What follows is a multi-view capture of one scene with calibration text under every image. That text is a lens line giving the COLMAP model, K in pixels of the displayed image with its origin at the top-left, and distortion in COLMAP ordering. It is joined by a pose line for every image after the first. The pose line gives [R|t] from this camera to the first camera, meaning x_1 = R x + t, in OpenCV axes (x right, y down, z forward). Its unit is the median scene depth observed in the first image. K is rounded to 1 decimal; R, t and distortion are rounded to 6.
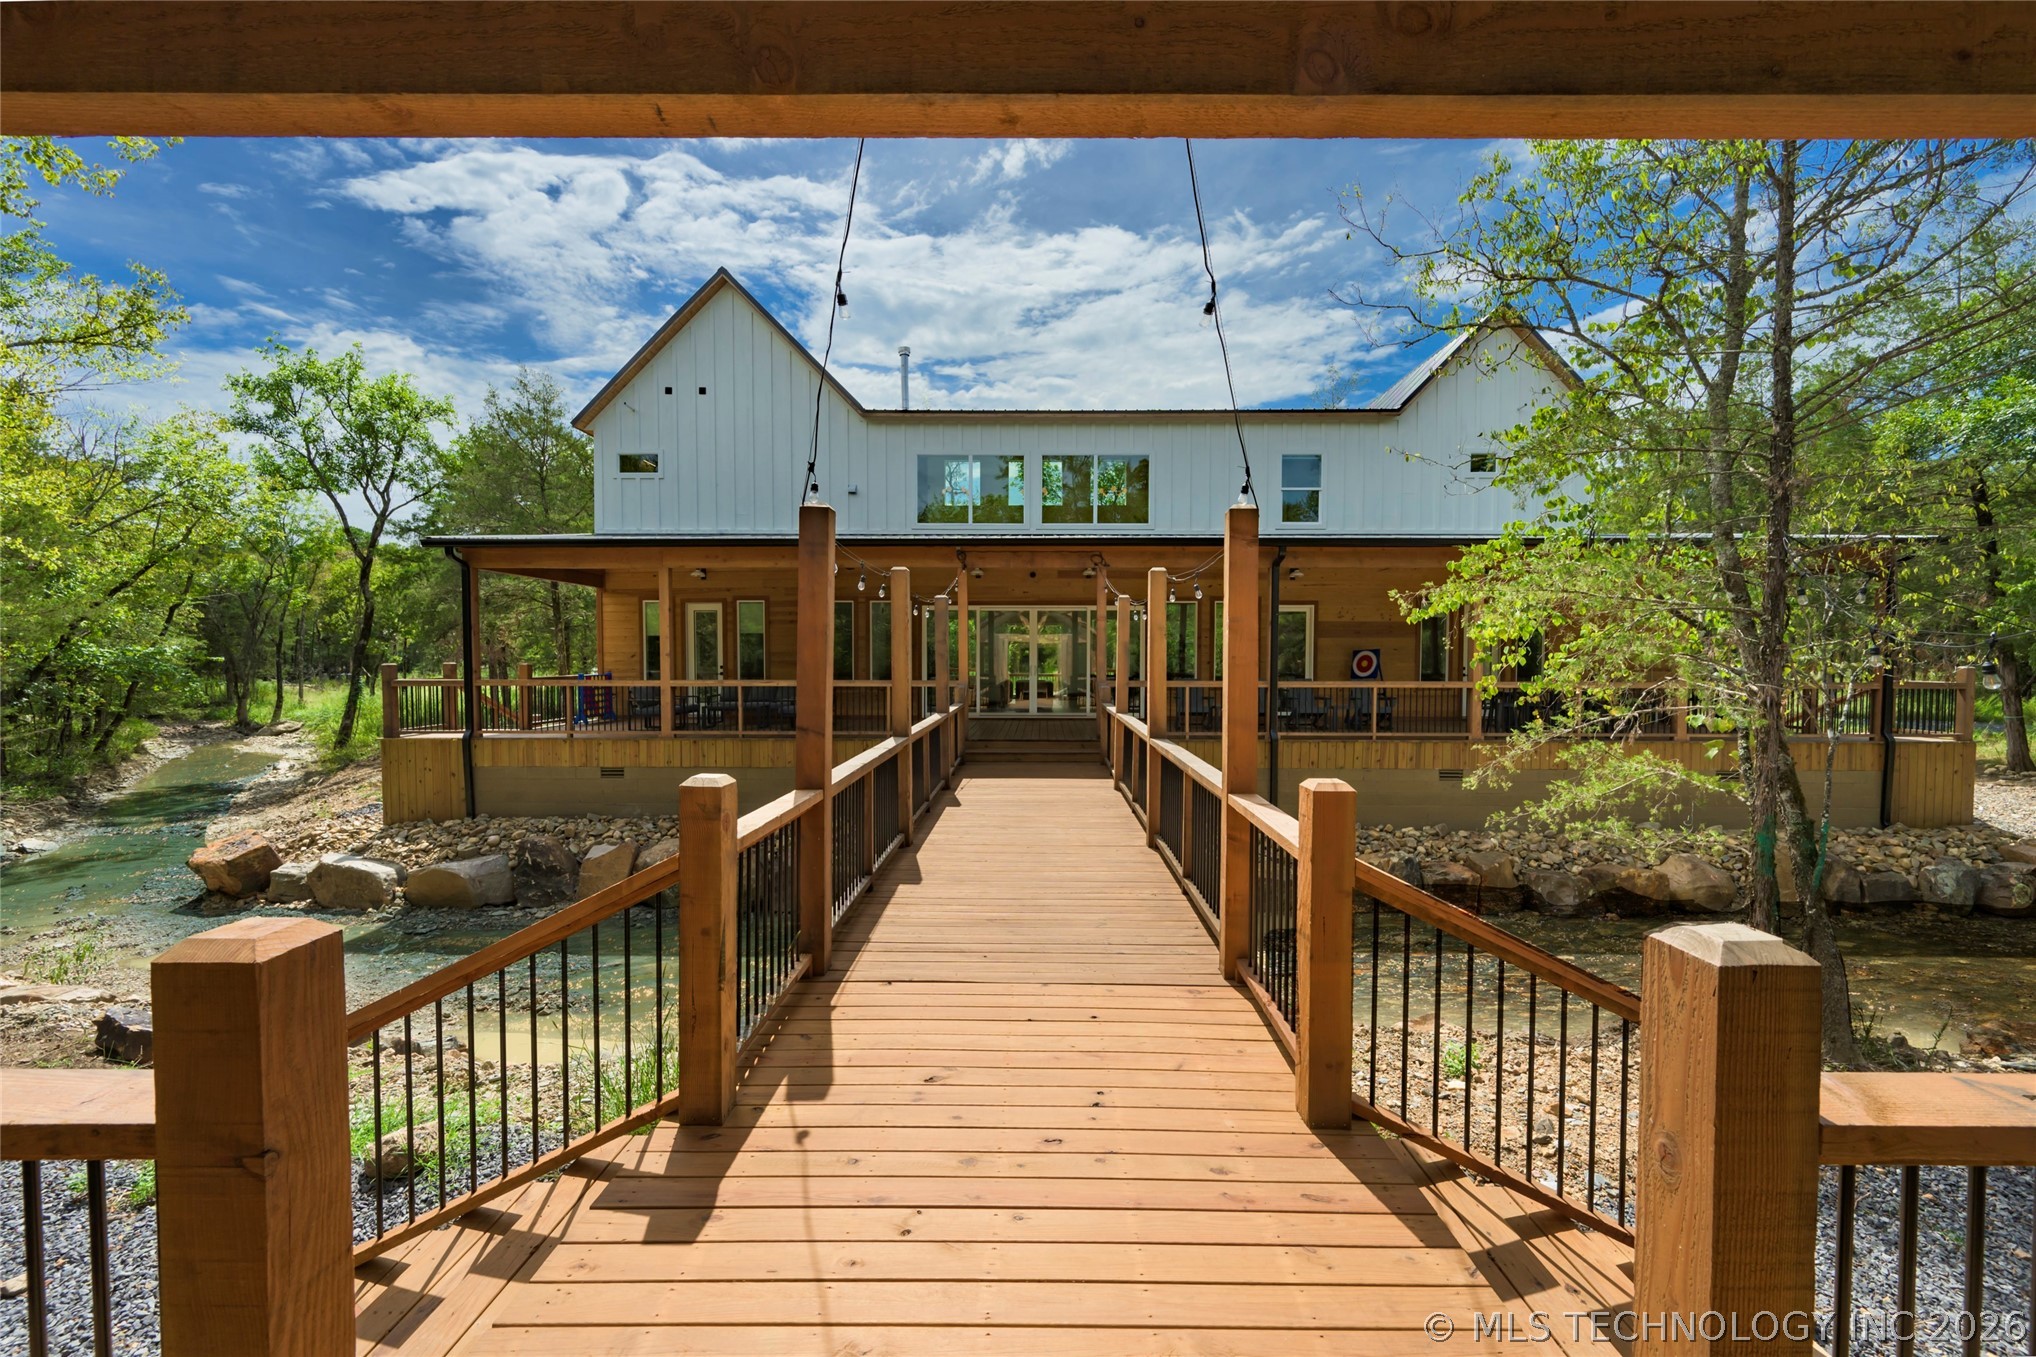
lens RADIAL K [[798.8, 0, 1020.9], [0, 798.8, 682.0], [0, 0, 1]] dist [0.000304, -0.000016]
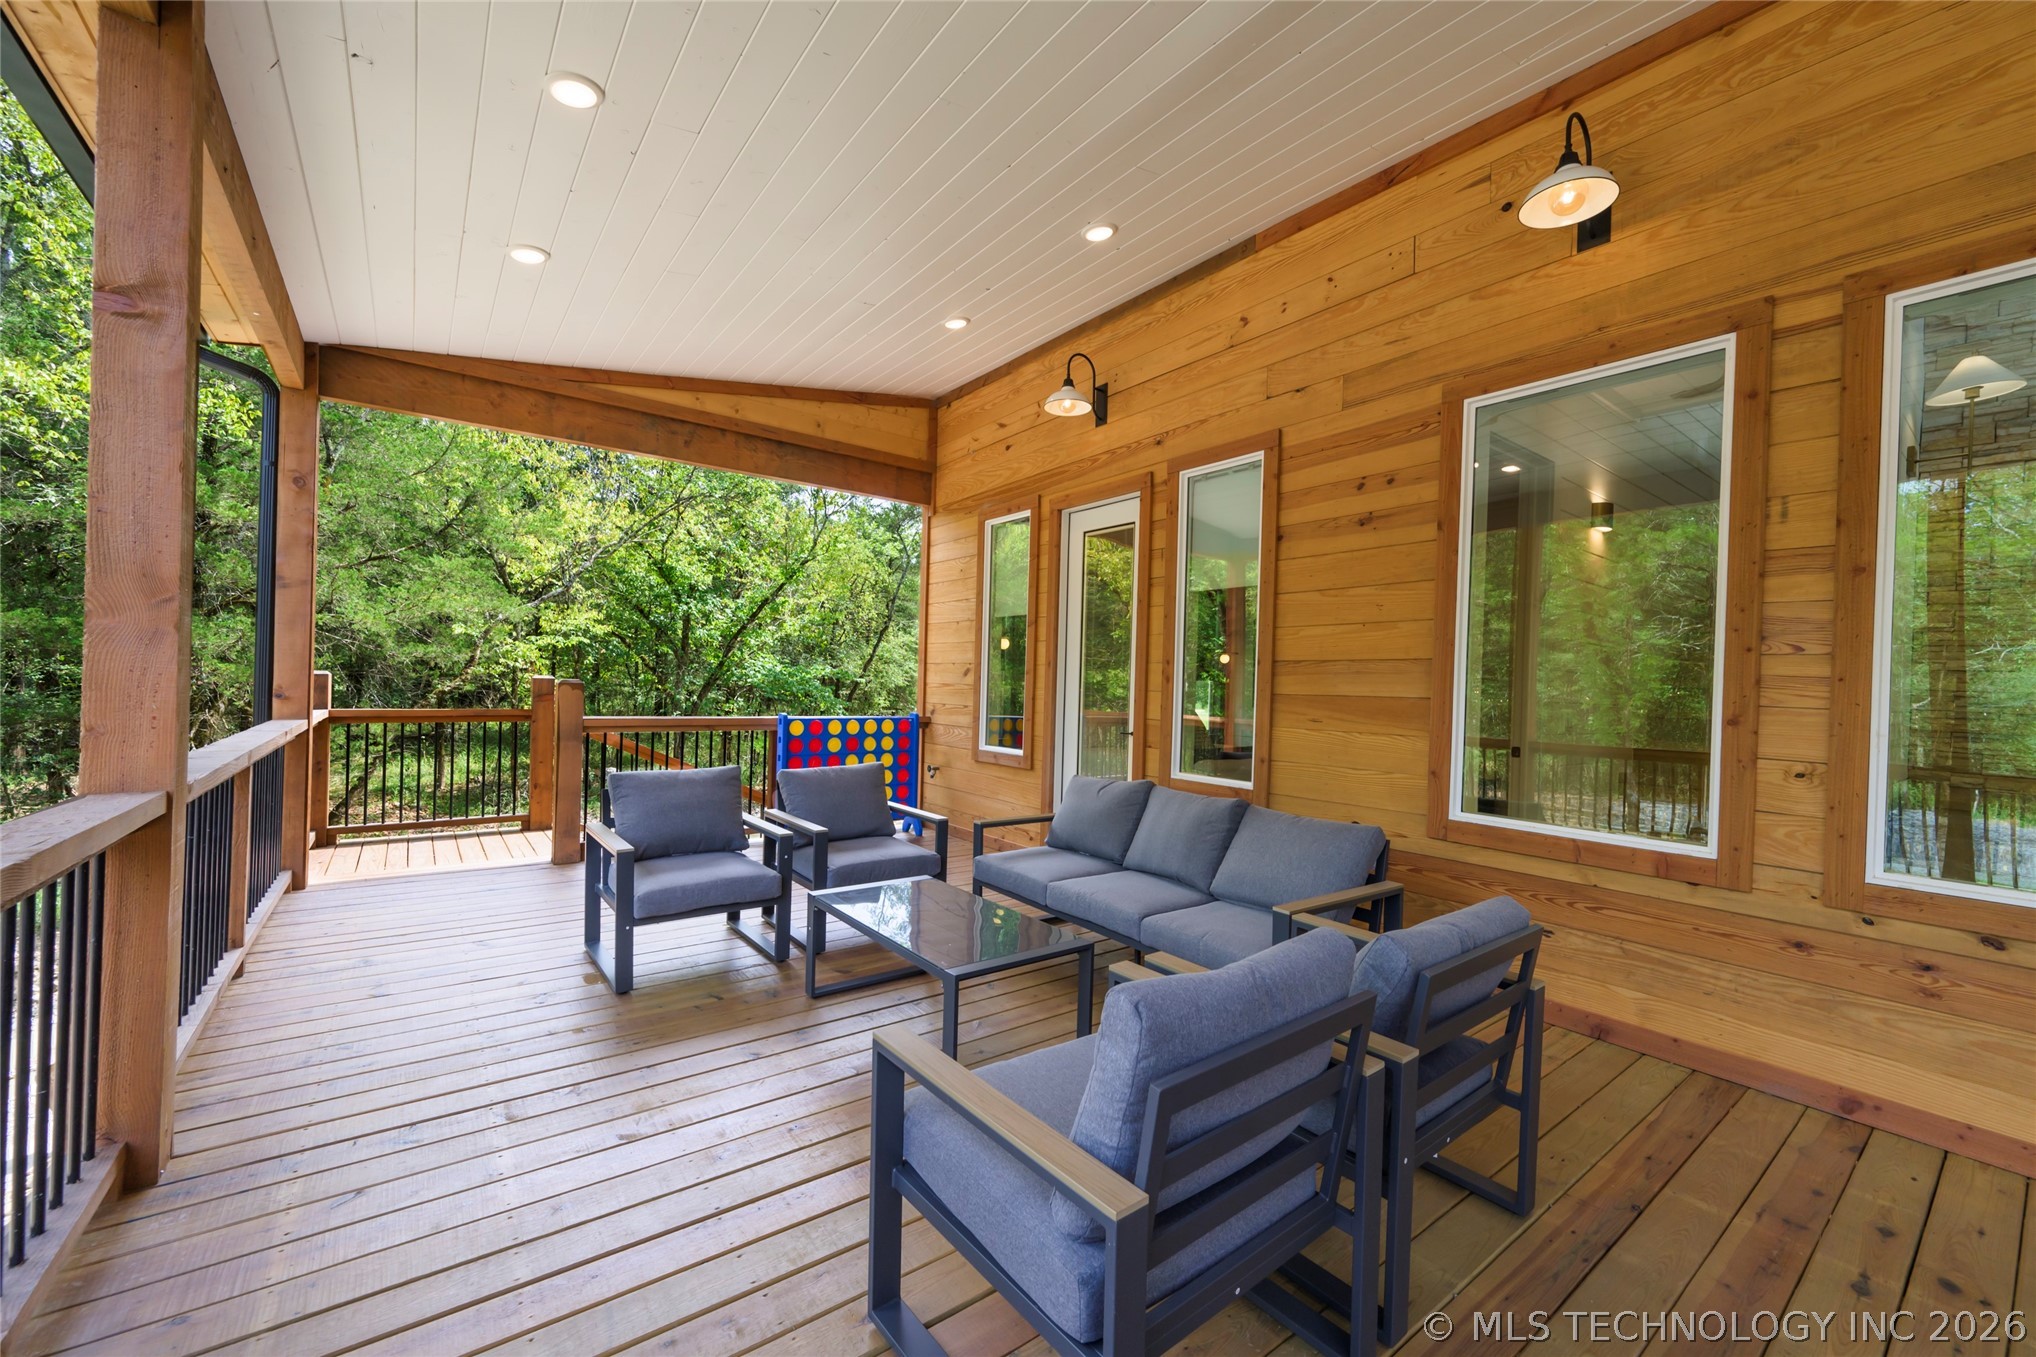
lens RADIAL K [[798.8, 0, 1020.9], [0, 798.8, 682.0], [0, 0, 1]] dist [0.000304, -0.000016]
pose [[0.609489, 0.021554, -0.792501, -0.134607], [-0.060435, 0.997985, -0.019336, -0.016710], [0.790488, 0.059680, 0.609563, 0.640851]]
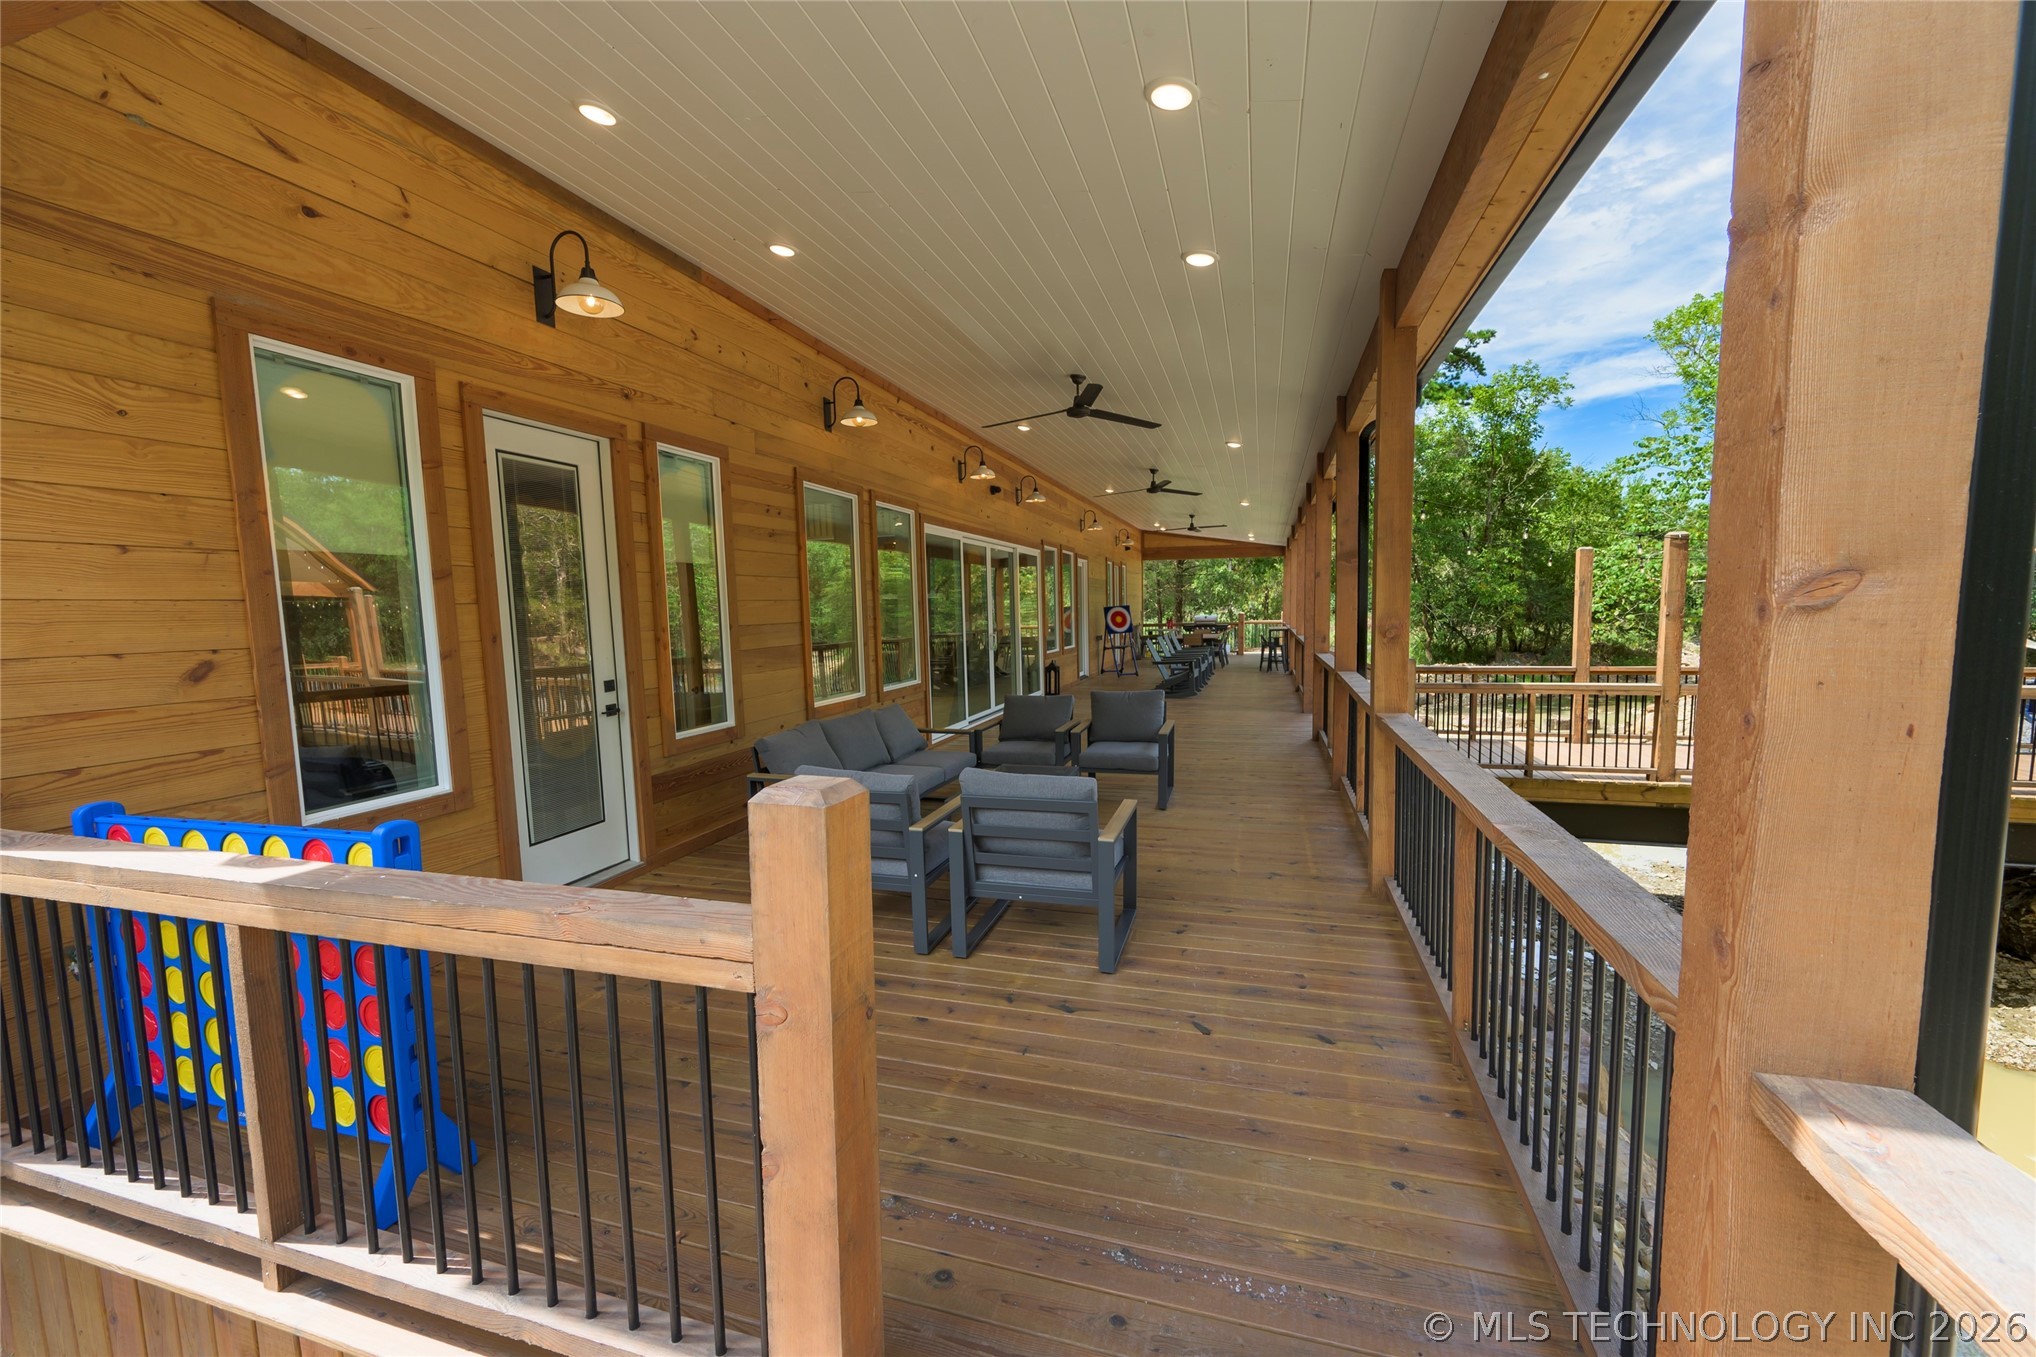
lens RADIAL K [[798.8, 0, 1020.9], [0, 798.8, 682.0], [0, 0, 1]] dist [0.000304, -0.000016]
pose [[0.290859, -0.085993, 0.952893, -0.486188], [0.045570, 0.996067, 0.075980, -0.026685], [-0.955680, 0.021324, 0.293634, 0.643355]]
